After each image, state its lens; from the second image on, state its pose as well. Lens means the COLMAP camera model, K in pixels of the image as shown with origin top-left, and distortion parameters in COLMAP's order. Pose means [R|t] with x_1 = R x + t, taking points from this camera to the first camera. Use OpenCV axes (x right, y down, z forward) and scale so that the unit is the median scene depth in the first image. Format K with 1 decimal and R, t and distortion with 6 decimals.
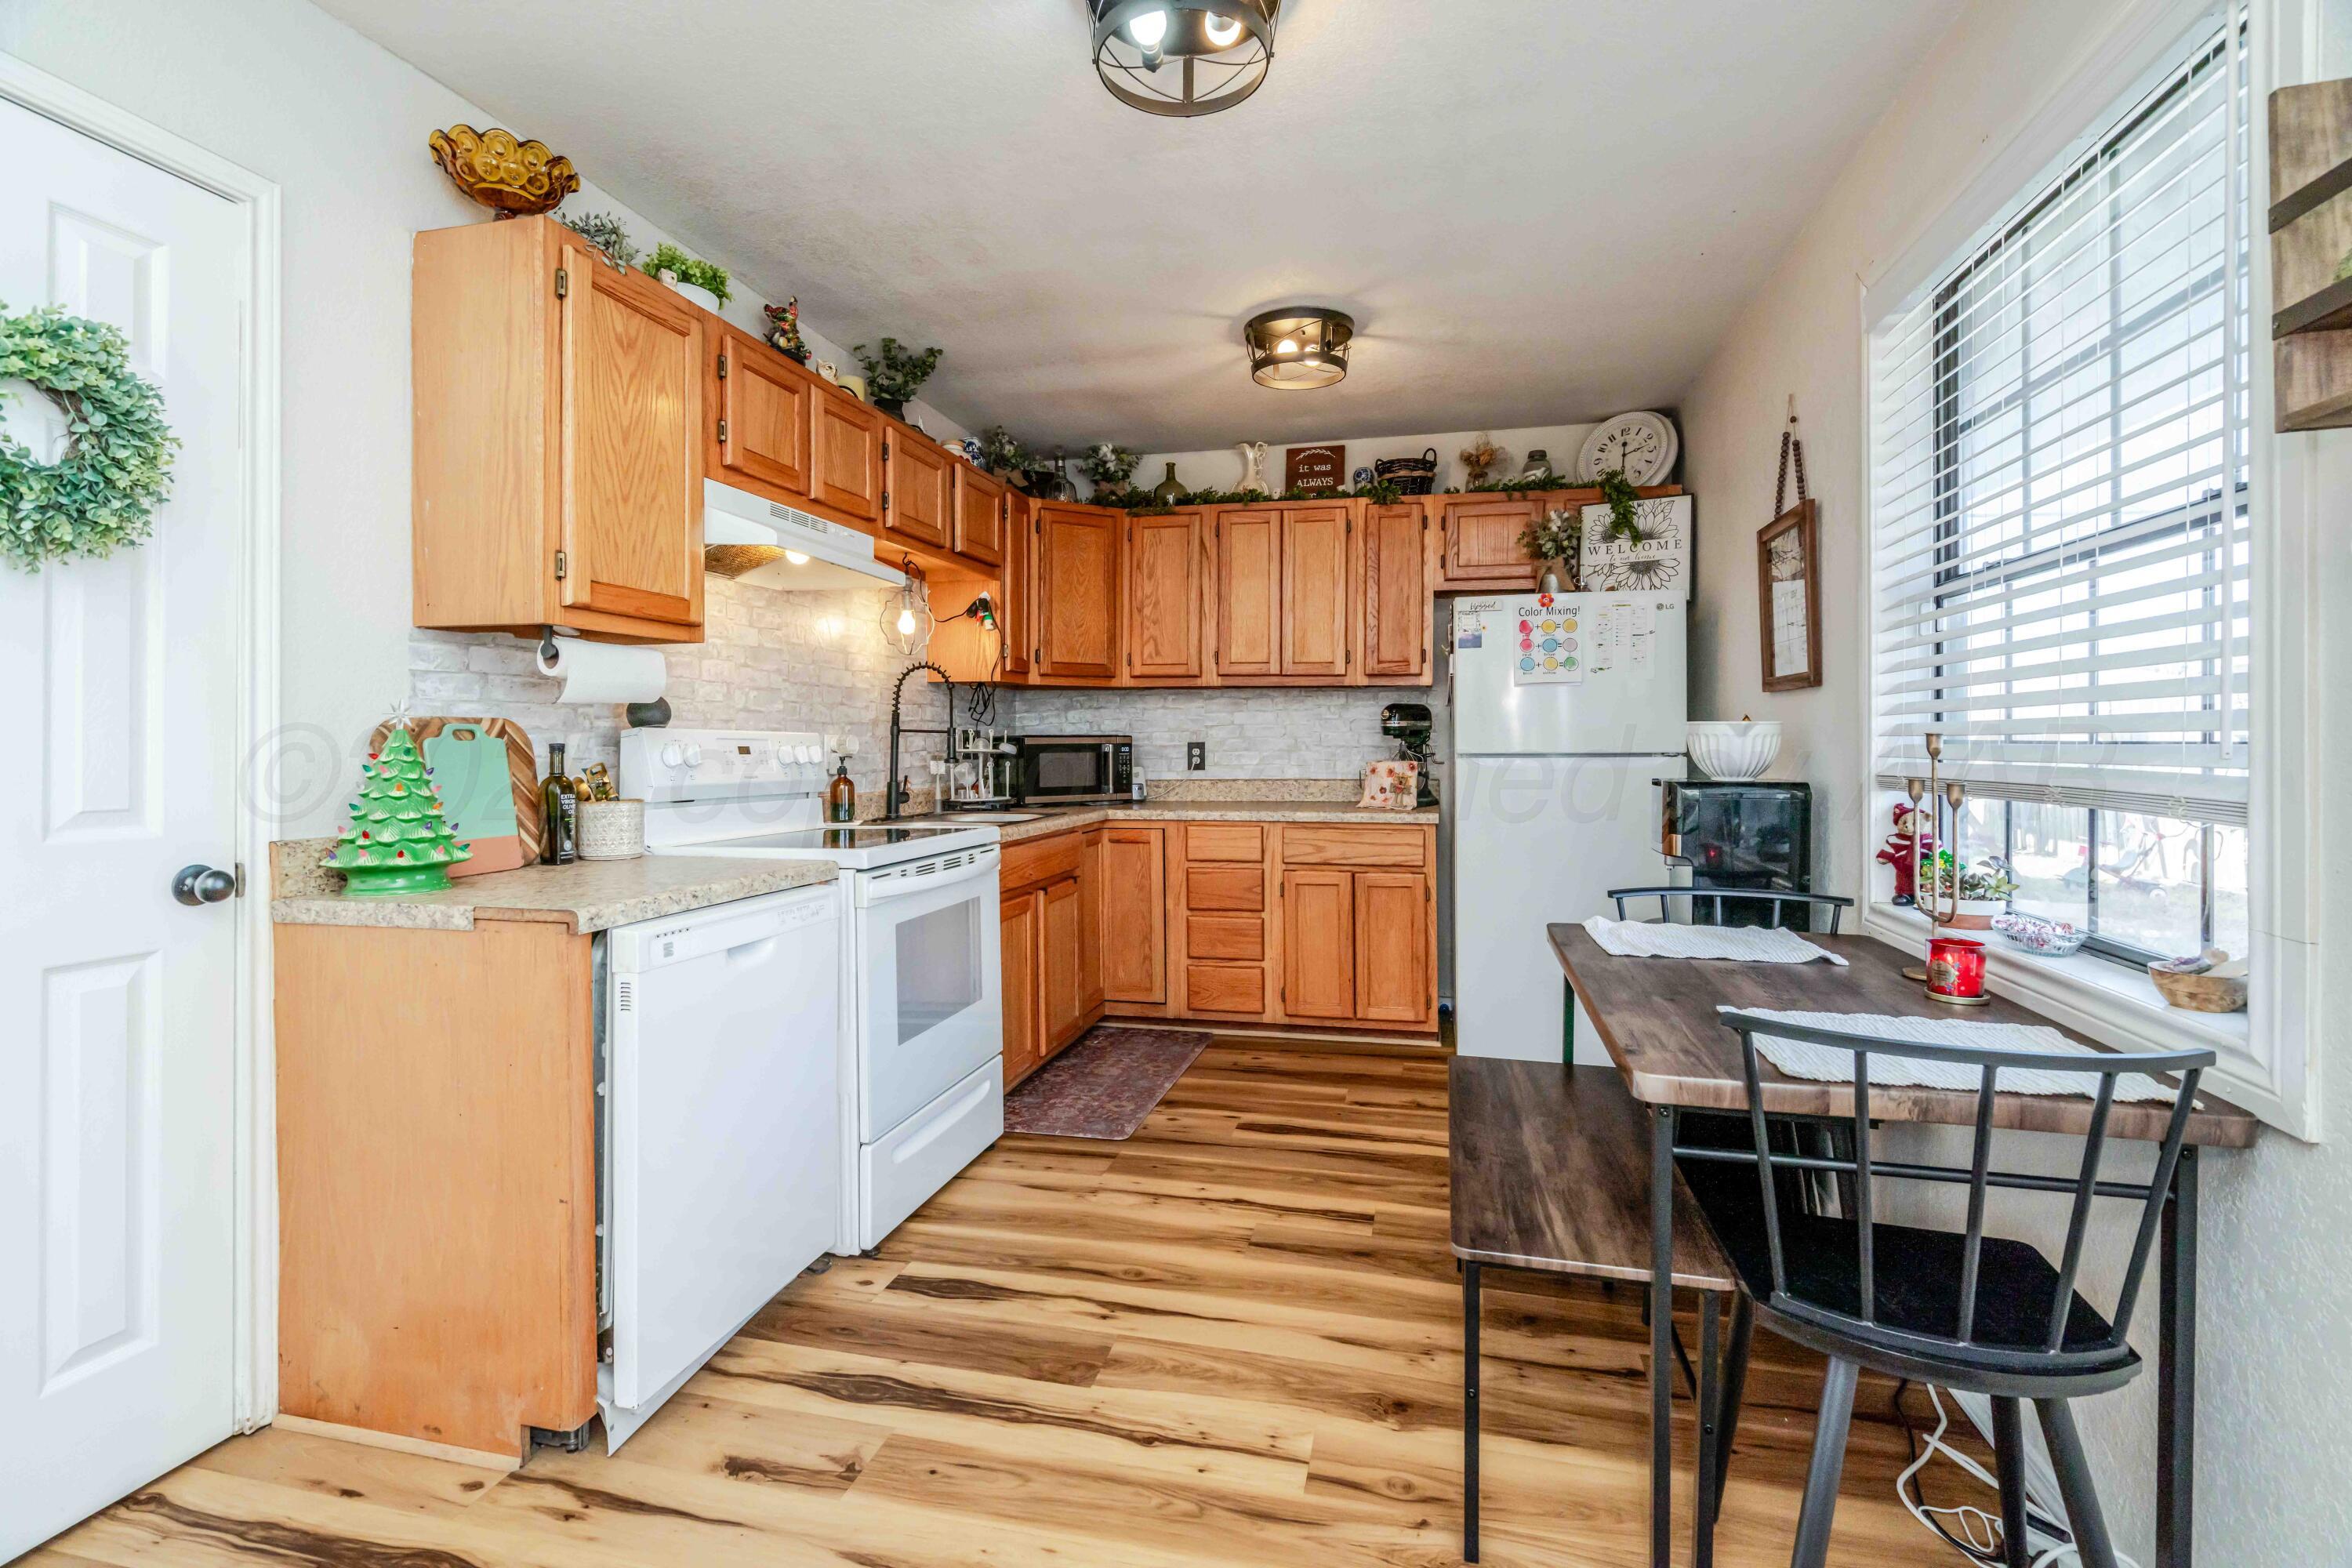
lens RADIAL K [[1060.1, 0, 1176.0], [0, 1060.1, 784.0], [0, 0, 1]] dist [-0.014788, -0.000008]
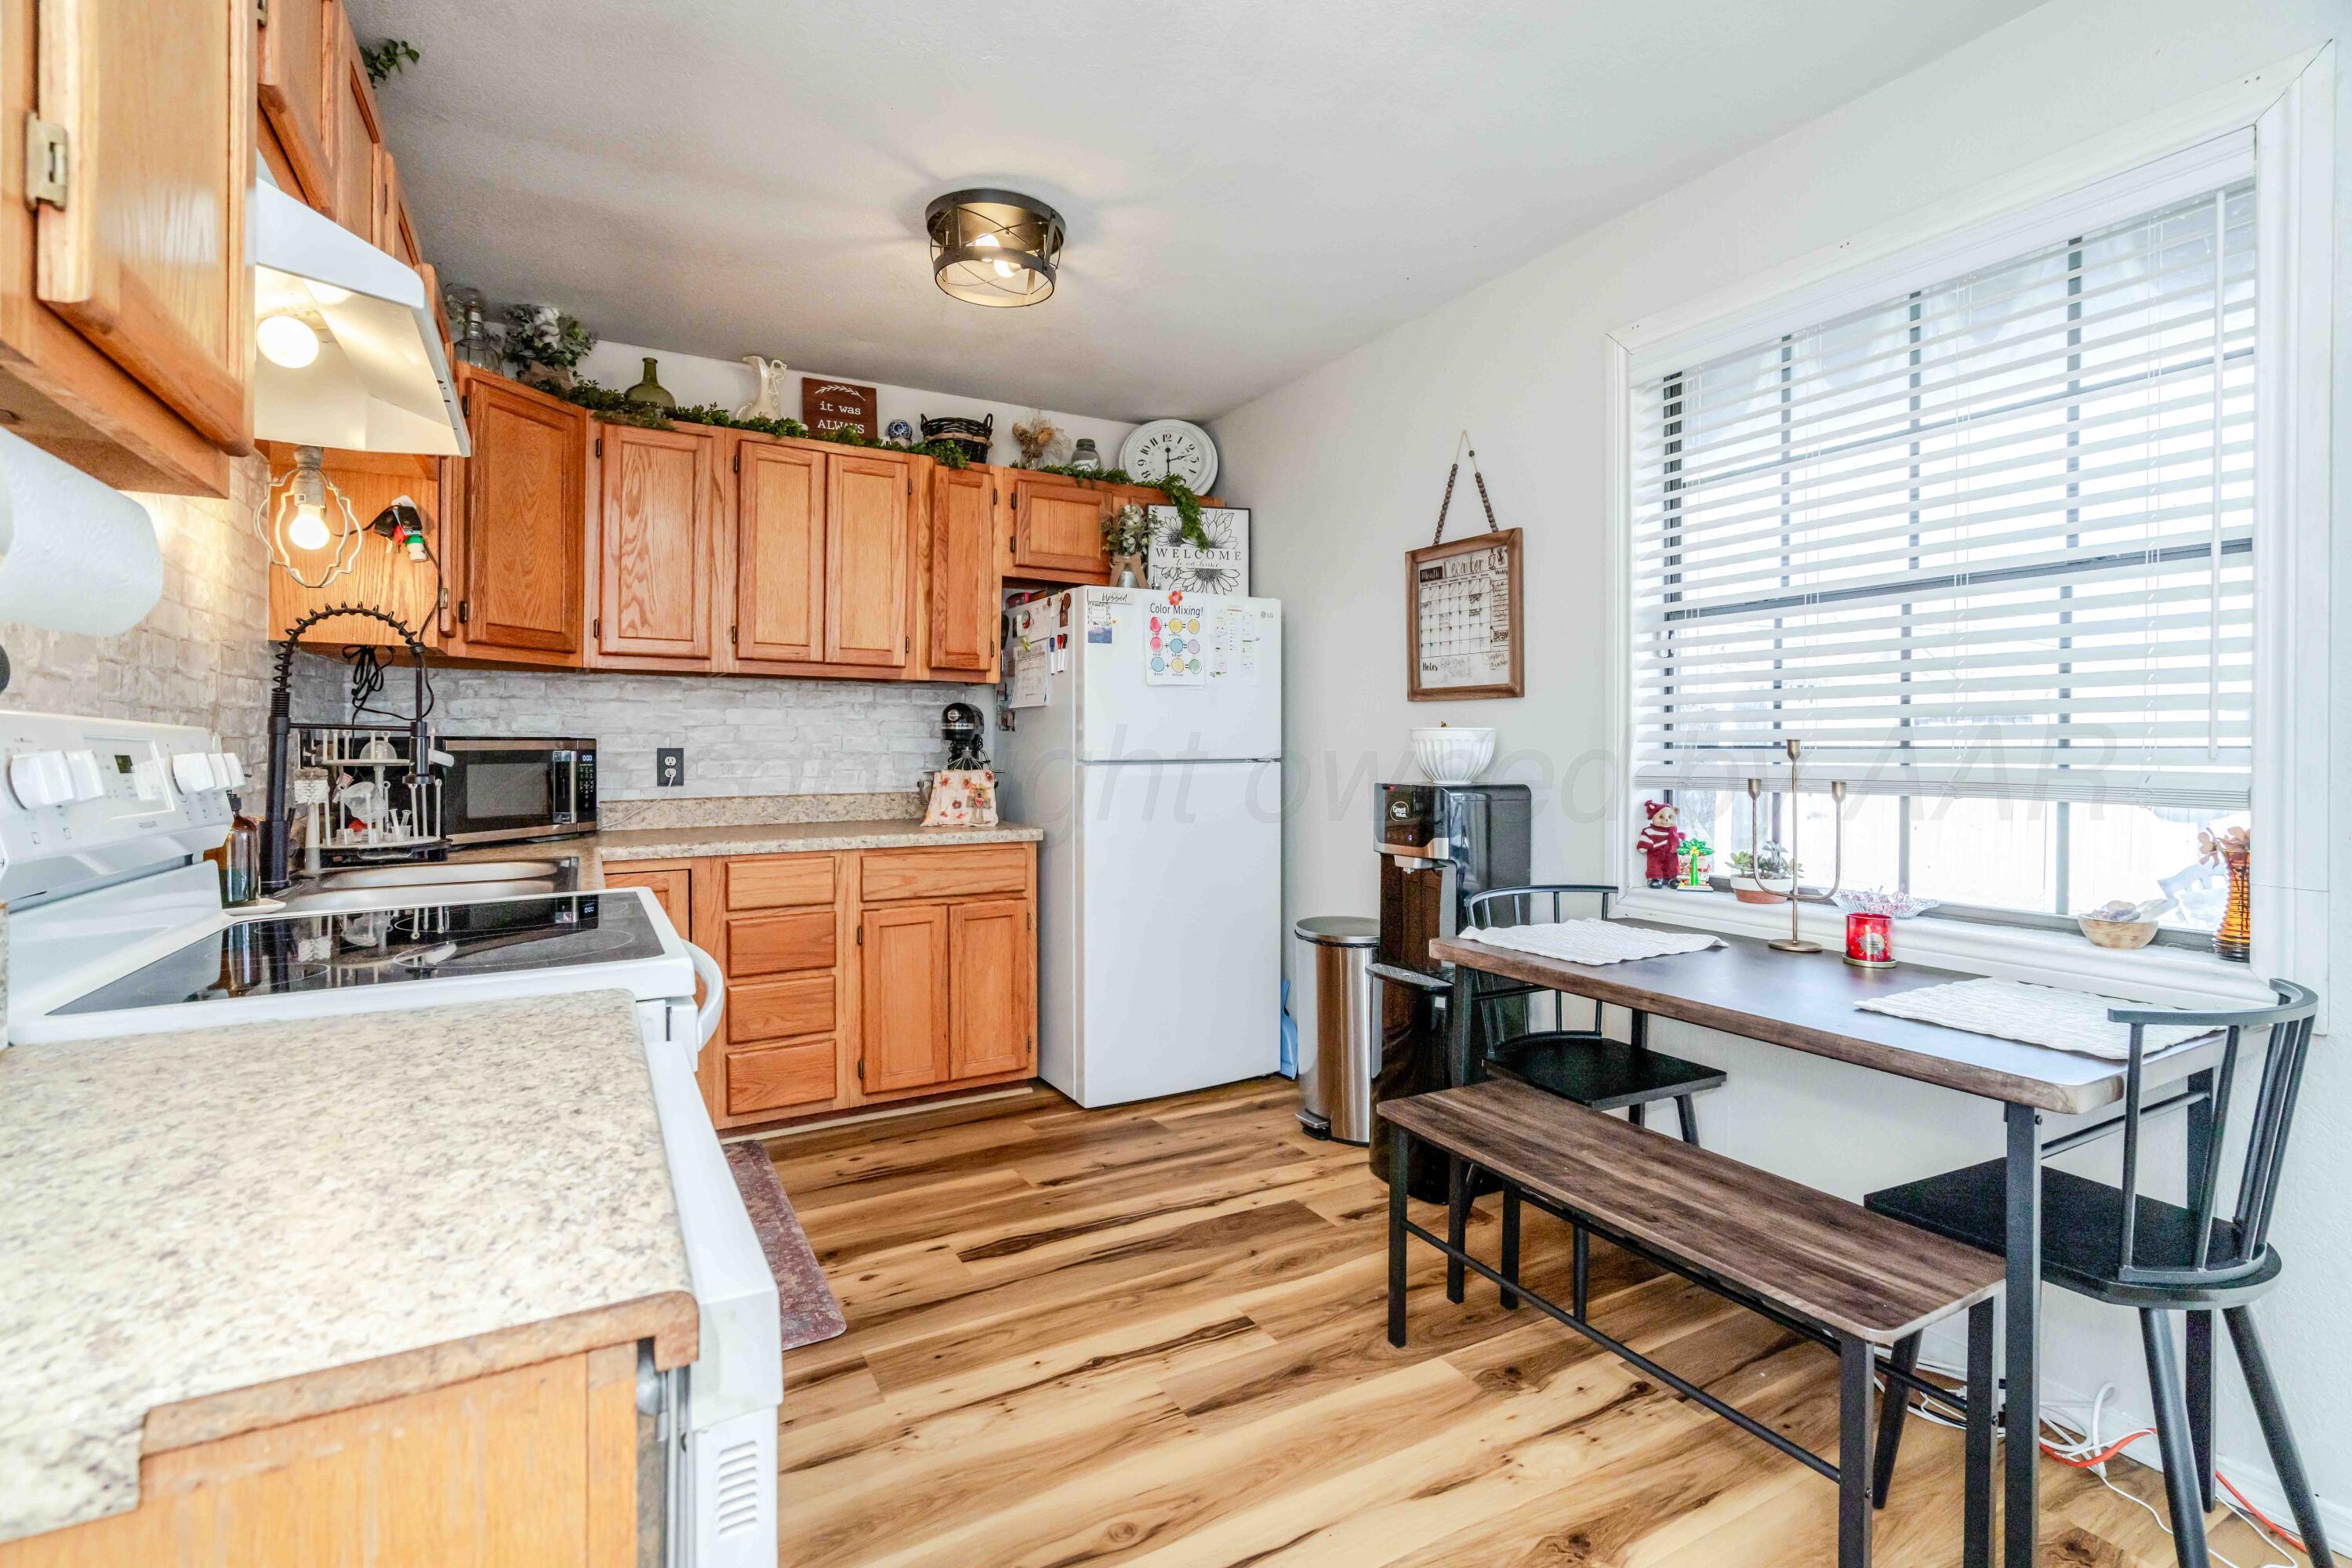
lens RADIAL K [[1060.1, 0, 1176.0], [0, 1060.1, 784.0], [0, 0, 1]] dist [-0.014788, -0.000008]
pose [[0.738827, -0.021665, 0.673547, -0.251601], [0.026649, 0.999641, 0.002921, -0.008692], [-0.673369, 0.015791, 0.739138, 0.260289]]
